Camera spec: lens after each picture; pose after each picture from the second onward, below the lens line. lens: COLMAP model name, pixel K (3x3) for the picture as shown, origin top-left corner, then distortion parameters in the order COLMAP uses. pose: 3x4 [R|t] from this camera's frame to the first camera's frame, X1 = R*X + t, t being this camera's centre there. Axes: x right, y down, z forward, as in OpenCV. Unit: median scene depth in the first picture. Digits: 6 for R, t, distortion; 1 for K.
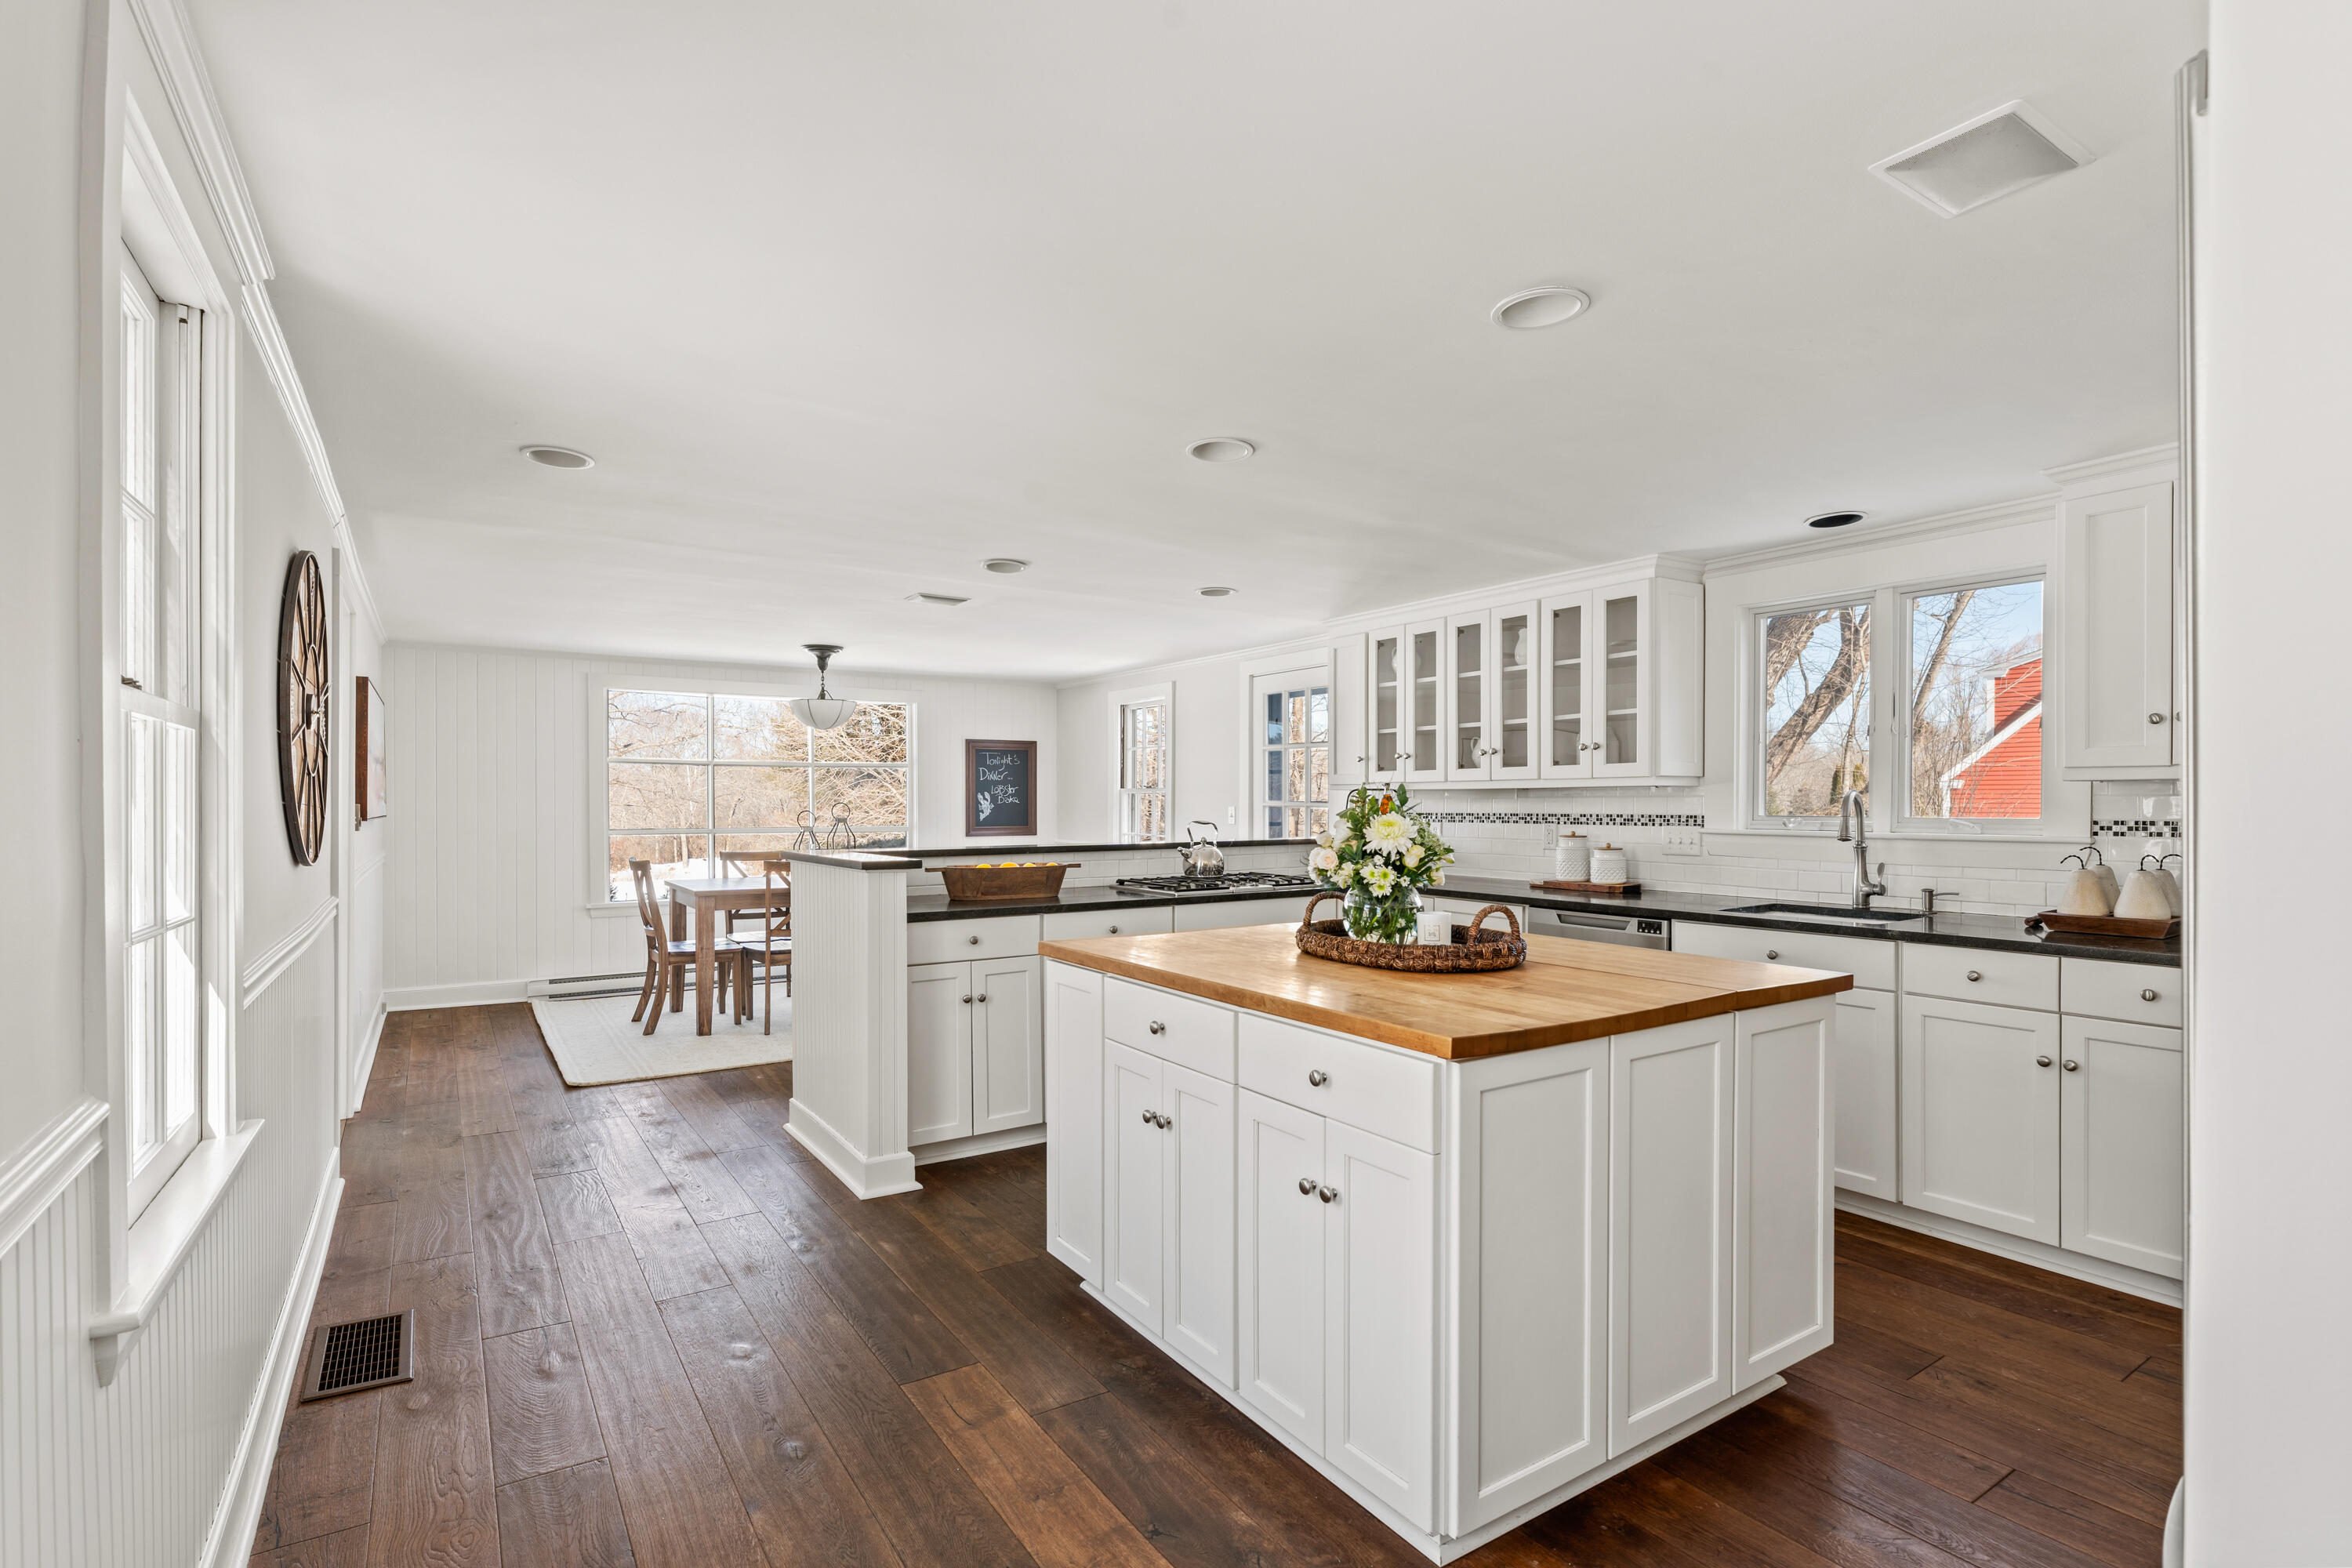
lens RADIAL K [[1098.9, 0, 1175.8], [0, 1098.9, 801.7], [0, 0, 1]] dist [0.000358, -0.000009]
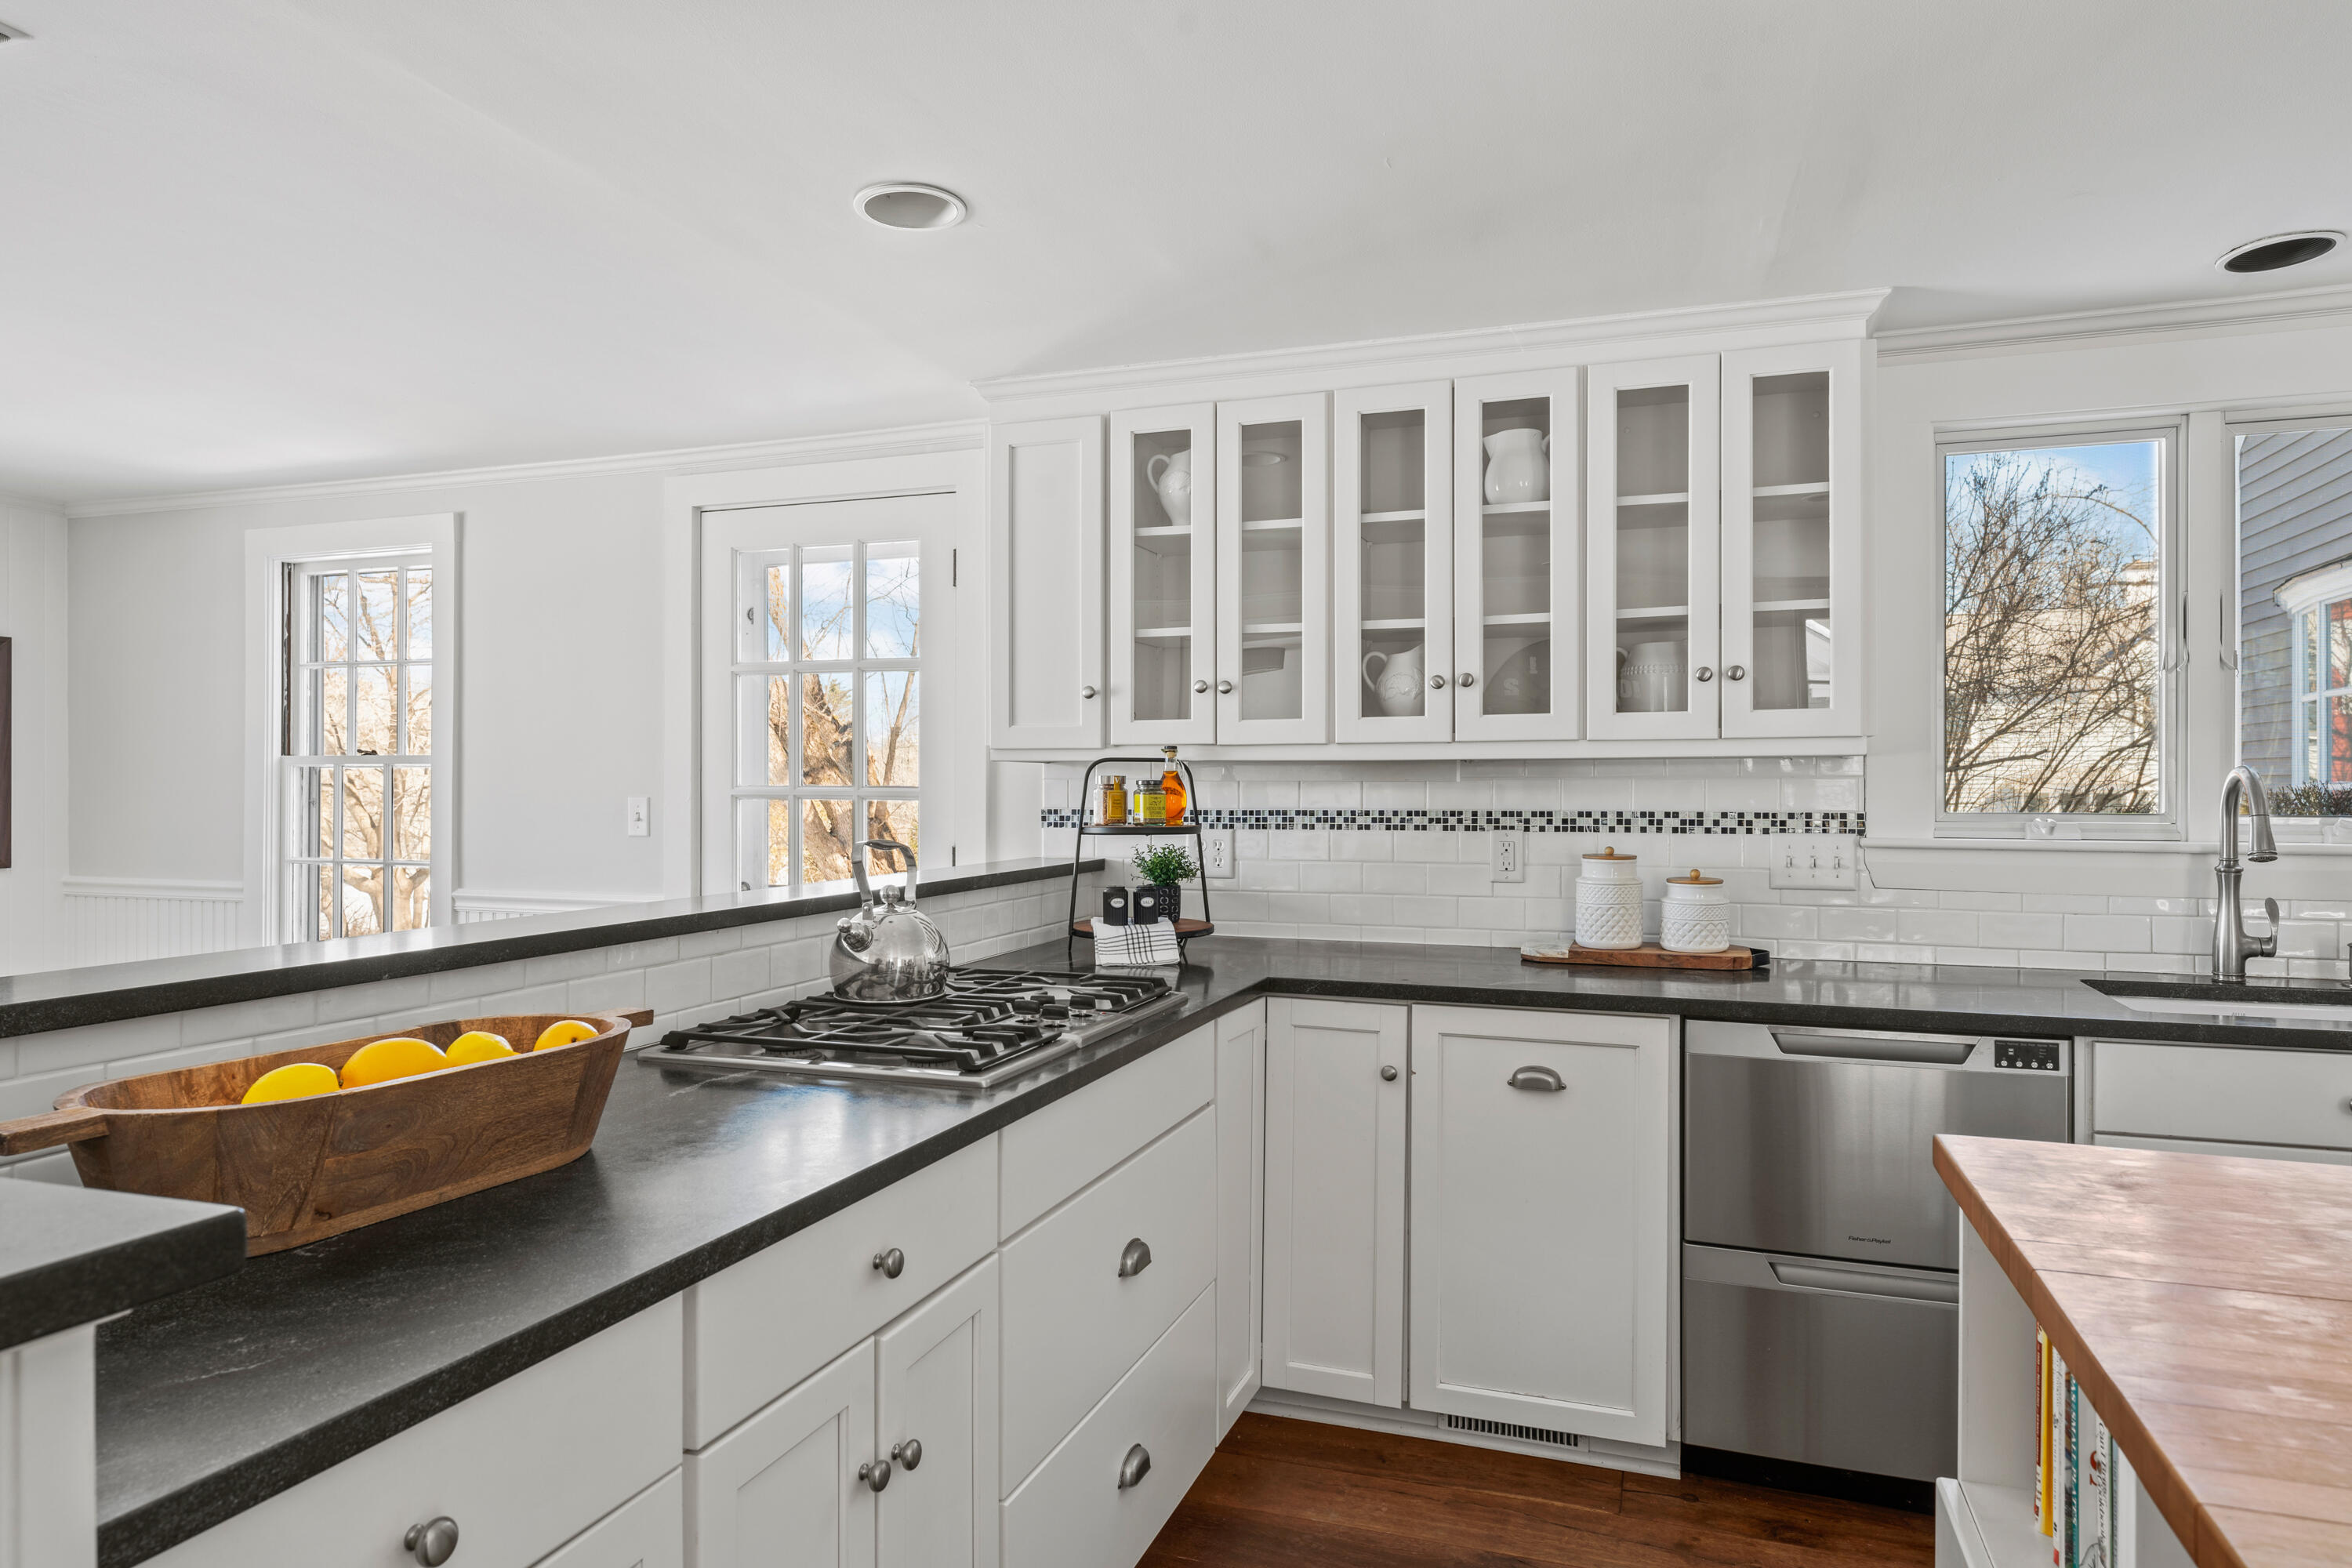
lens RADIAL K [[1434.6, 0, 1168.5], [0, 1434.6, 773.1], [0, 0, 1]] dist [-0.003443, -0.000499]
pose [[0.802783, 0.009392, 0.596198, -0.179762], [-0.001763, 0.999909, -0.013378, 0.002738], [-0.596269, 0.009688, 0.802726, 0.584588]]
